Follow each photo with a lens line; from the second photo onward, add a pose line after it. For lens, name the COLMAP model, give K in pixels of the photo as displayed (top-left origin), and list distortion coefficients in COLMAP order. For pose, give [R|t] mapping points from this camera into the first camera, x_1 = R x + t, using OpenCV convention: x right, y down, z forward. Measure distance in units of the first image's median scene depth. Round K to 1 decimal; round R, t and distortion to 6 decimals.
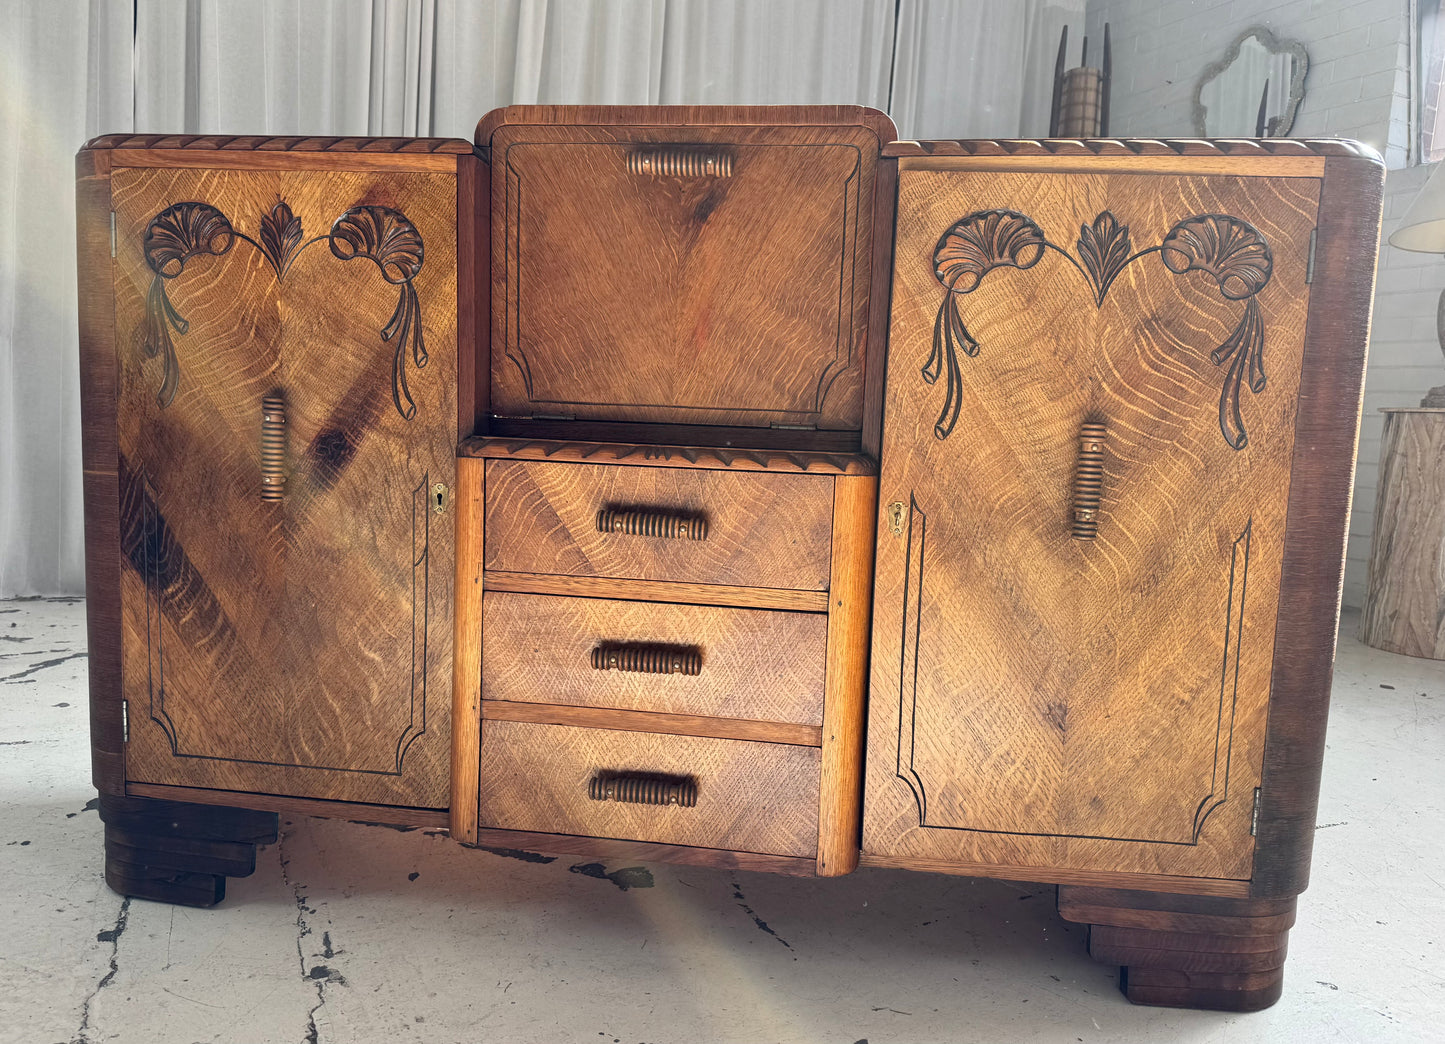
lens RADIAL K [[1075.9, 0, 698.5], [0, 1075.9, 550.0], [0, 0, 1]] dist [0.037190, -0.059478]
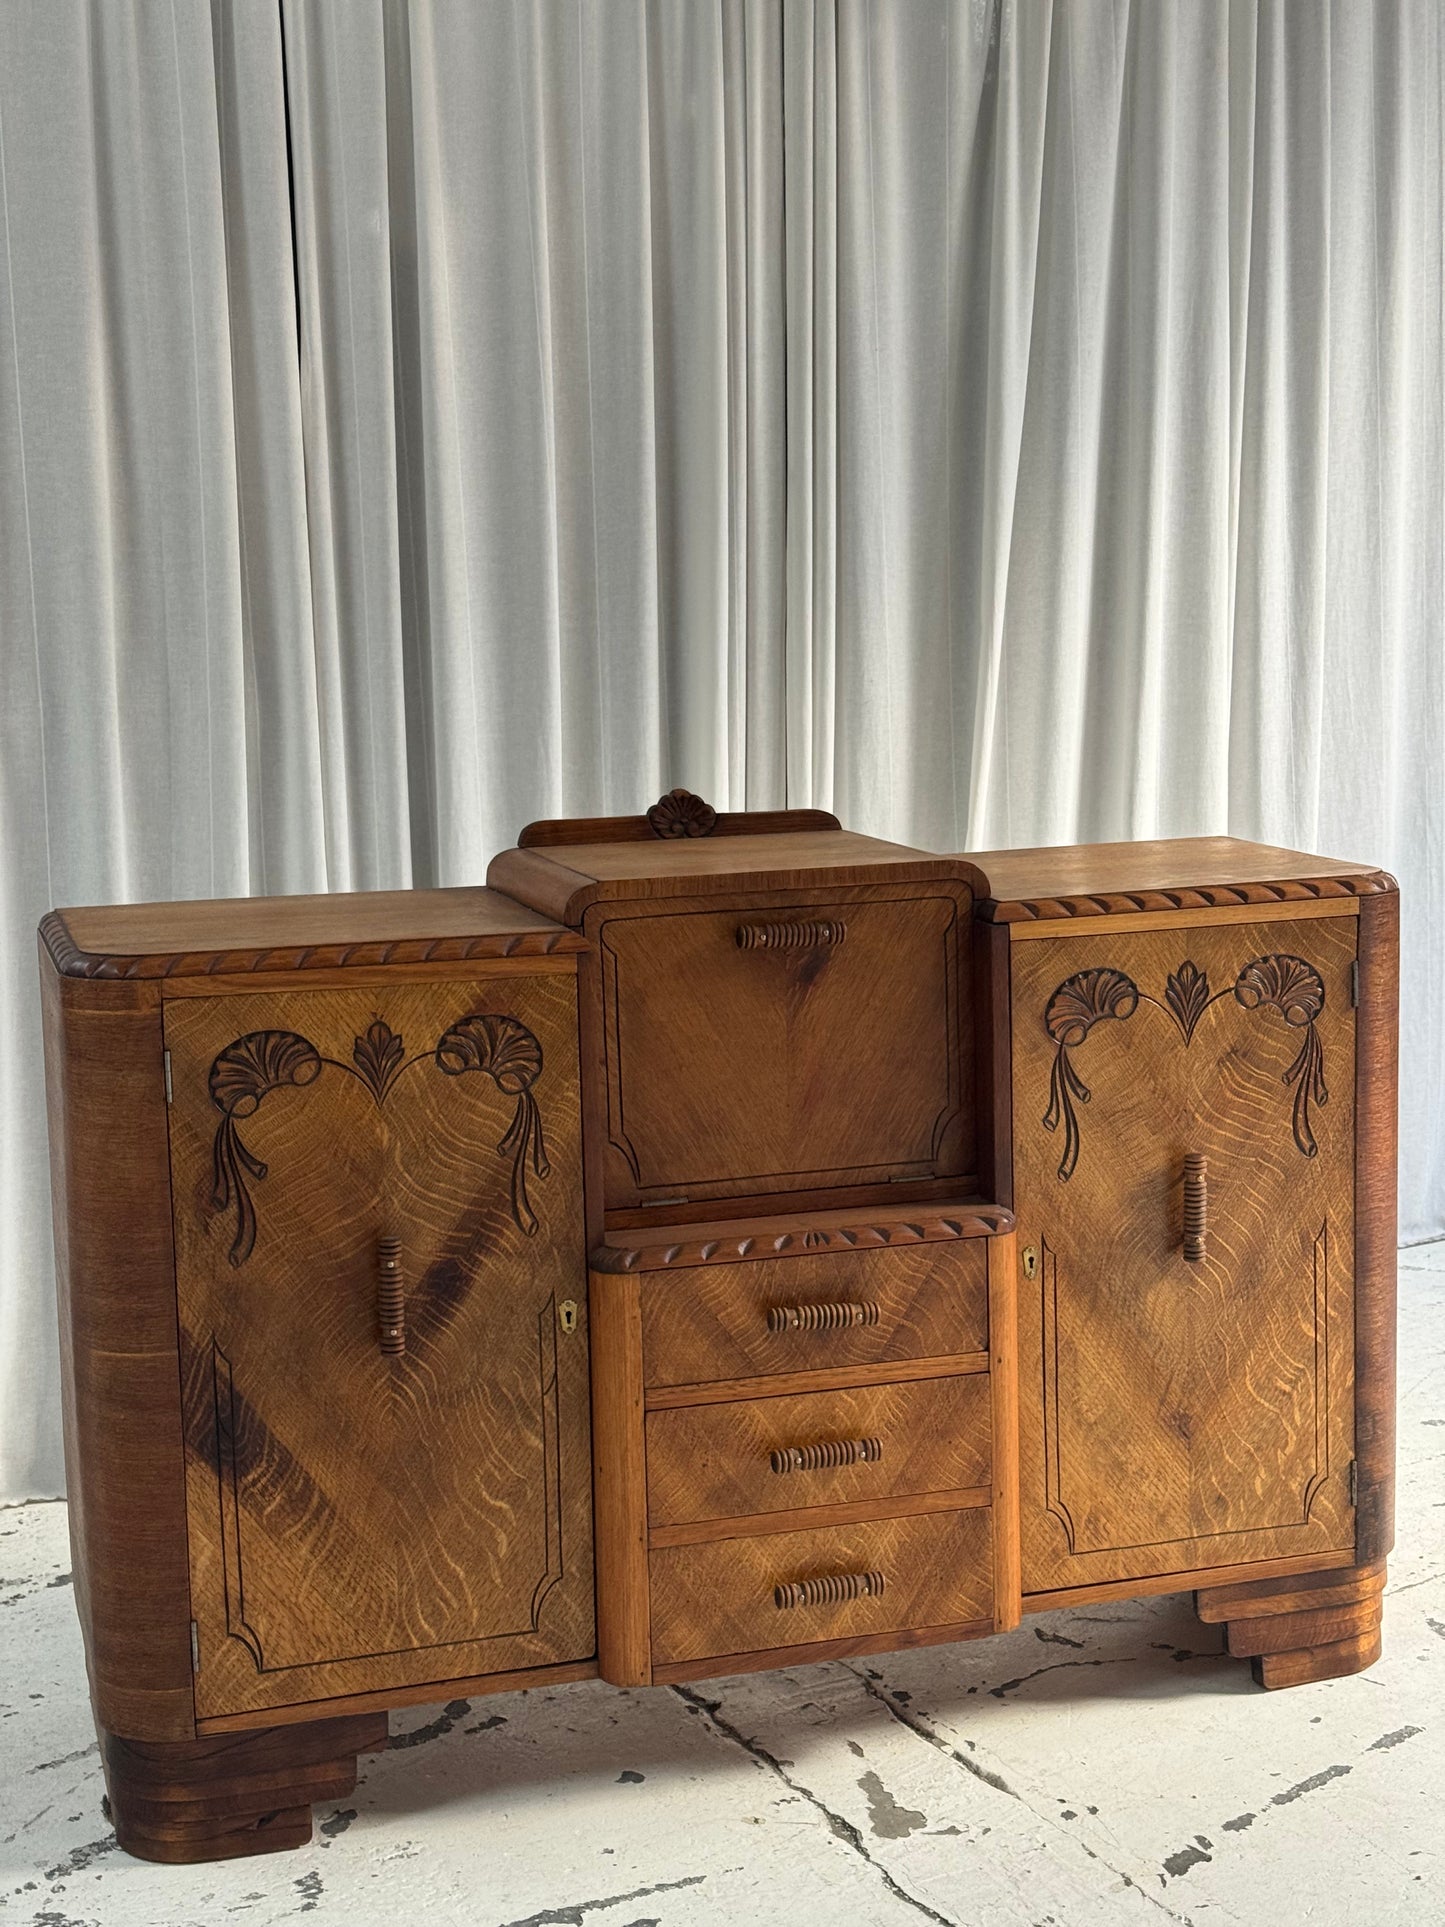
lens RADIAL K [[2705.3, 0, 725.8], [0, 2705.3, 905.0], [0, 0, 1]] dist [0.138486, 0.000000]
pose [[0.903288, -0.116933, 0.412792, -1.038239], [0.107543, 0.993136, 0.045997, -0.489058], [-0.415337, 0.002844, 0.909663, -1.146699]]
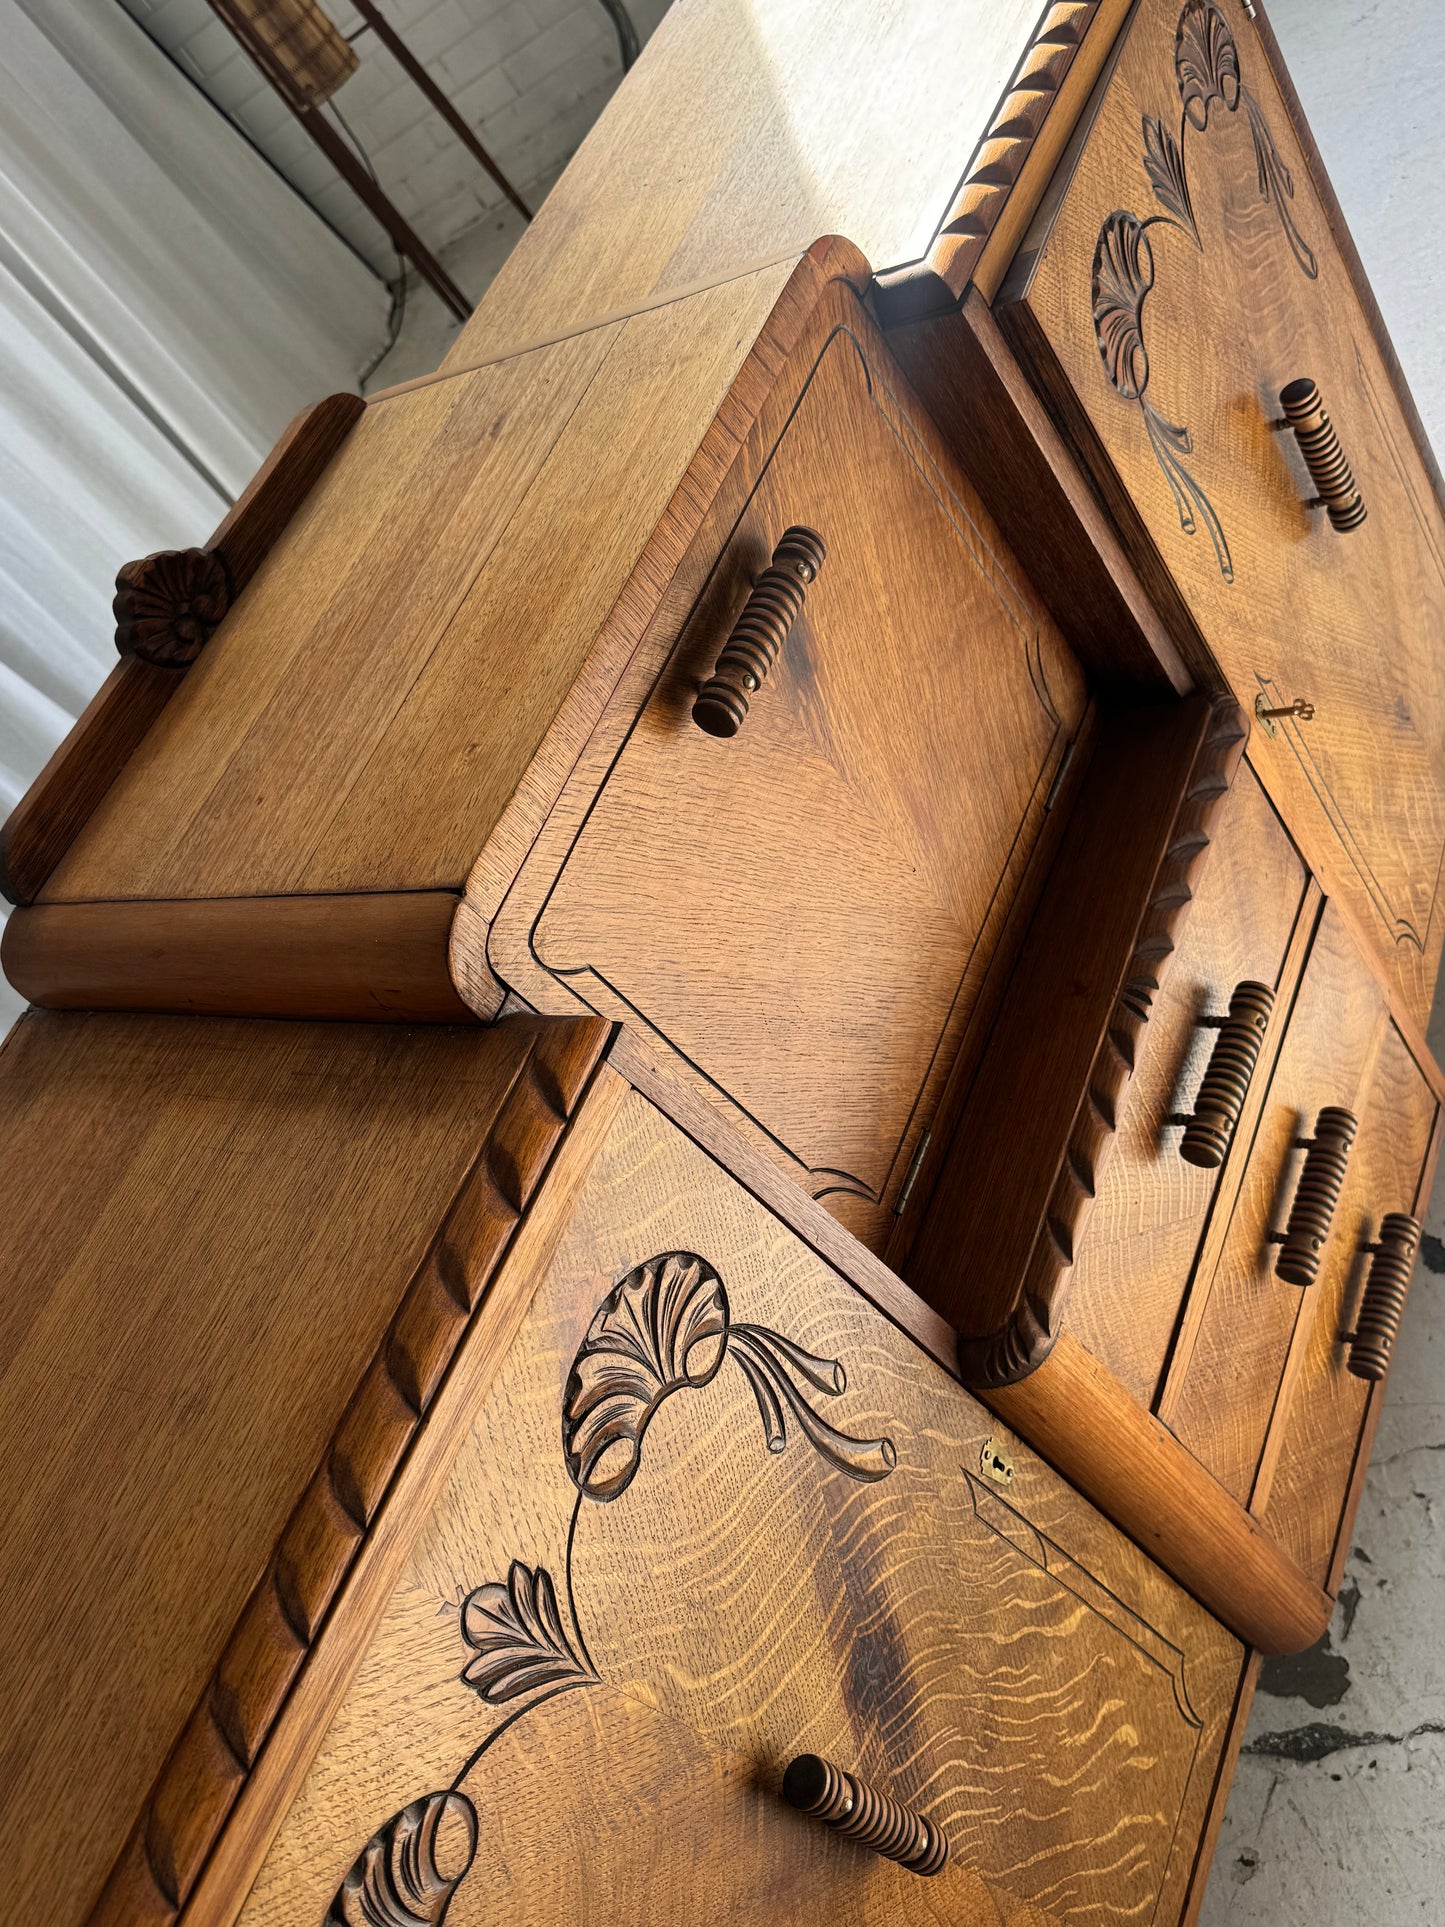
lens RADIAL K [[1714.5, 0, 704.4], [0, 1714.5, 952.1], [0, 0, 1]] dist [0.015737, -0.091595]
pose [[0.249967, -0.834478, 0.491084, -0.459260], [0.645134, 0.521744, 0.558198, -0.668884], [-0.722024, 0.177284, 0.668769, 0.565527]]
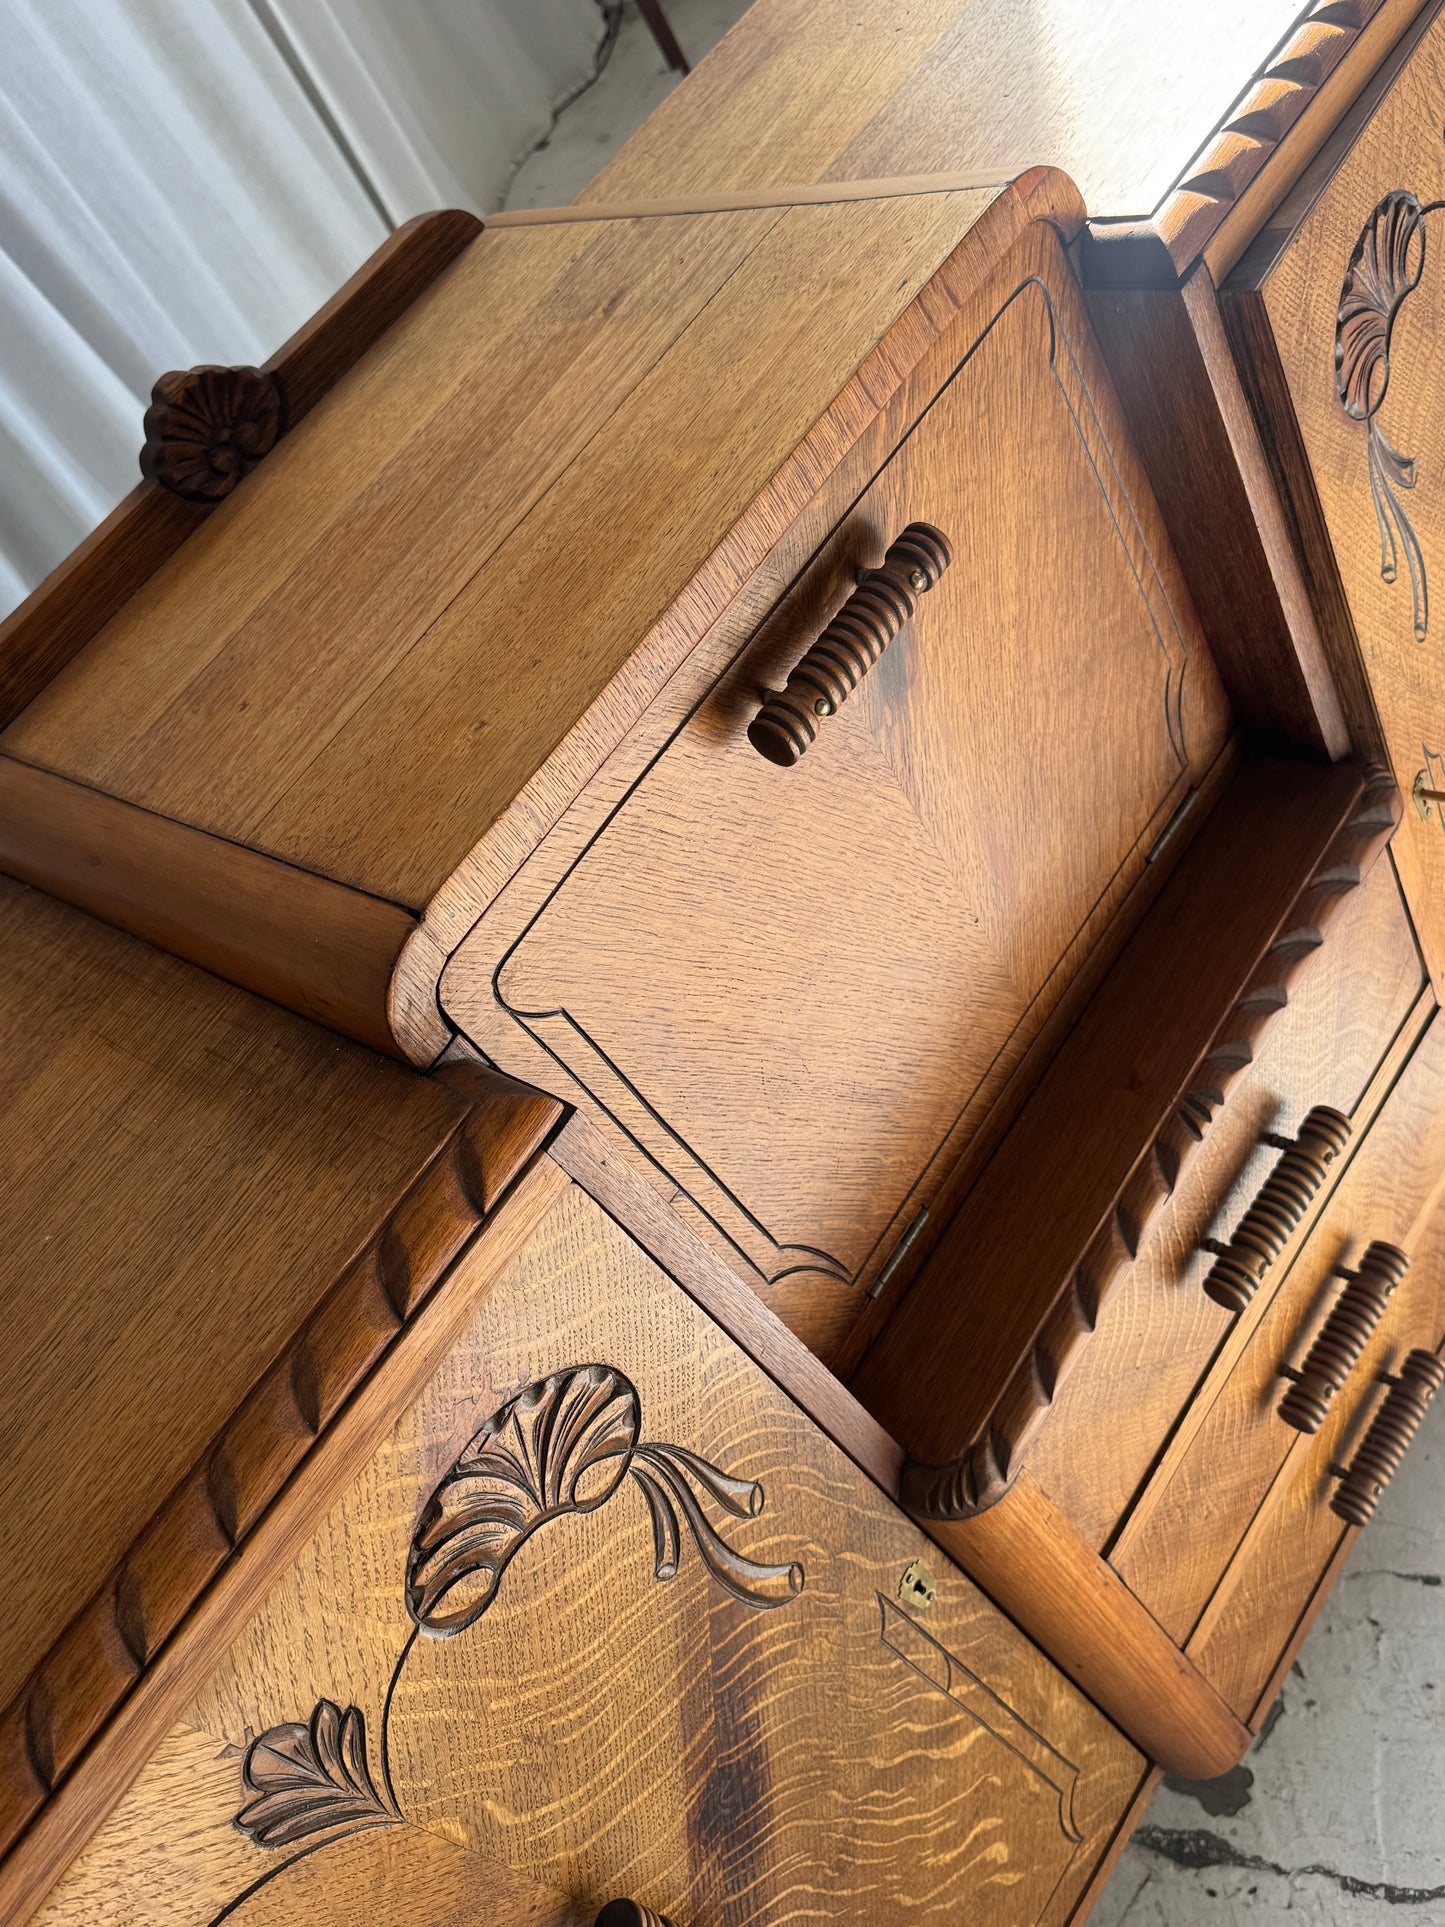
lens RADIAL K [[1714.5, 0, 716.2], [0, 1714.5, 917.9], [0, 0, 1]] dist [0.015737, -0.091595]
pose [[0.442023, -0.808147, 0.389248, -0.330648], [0.550397, 0.587006, 0.593707, -0.650364], [-0.708293, -0.048191, 0.704271, 0.607872]]
